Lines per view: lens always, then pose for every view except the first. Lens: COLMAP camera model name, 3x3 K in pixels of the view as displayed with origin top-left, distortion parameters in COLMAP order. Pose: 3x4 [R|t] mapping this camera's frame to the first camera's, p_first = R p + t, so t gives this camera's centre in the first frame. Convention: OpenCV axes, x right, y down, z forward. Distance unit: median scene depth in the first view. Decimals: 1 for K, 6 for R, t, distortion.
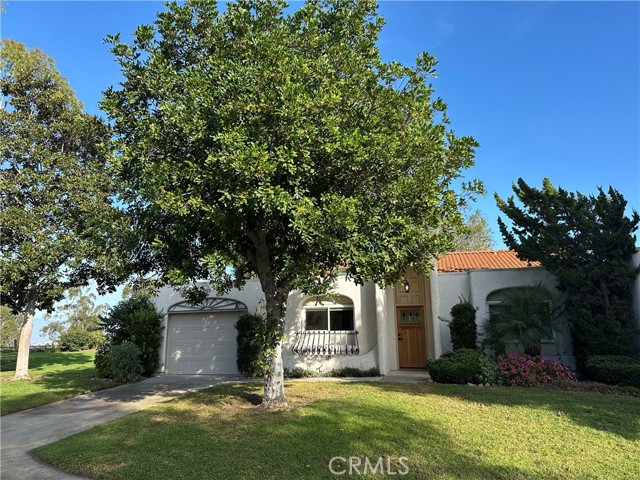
lens RADIAL K [[447.6, 0, 323.5], [0, 447.6, 240.1], [0, 0, 1]] dist [0.075791, -0.098754]
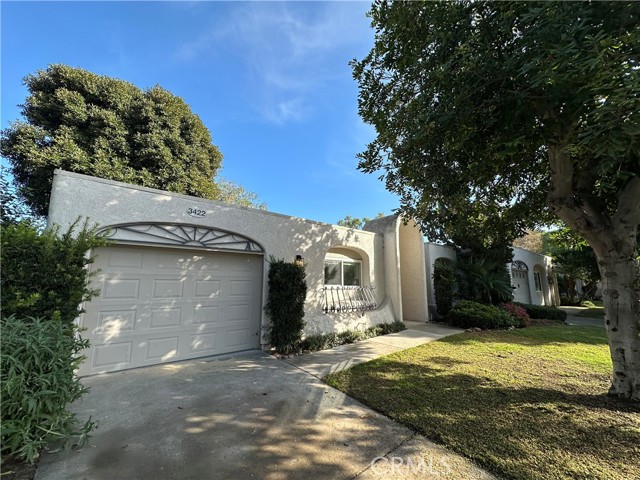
lens RADIAL K [[254.6, 0, 318.6], [0, 254.6, 243.7], [0, 0, 1]] dist [-0.002398, 0.000369]
pose [[0.603498, 0.138050, 0.785323, -0.476486], [-0.179707, 0.983107, -0.034718, 0.154204], [-0.776850, -0.120176, 0.618112, 0.771915]]
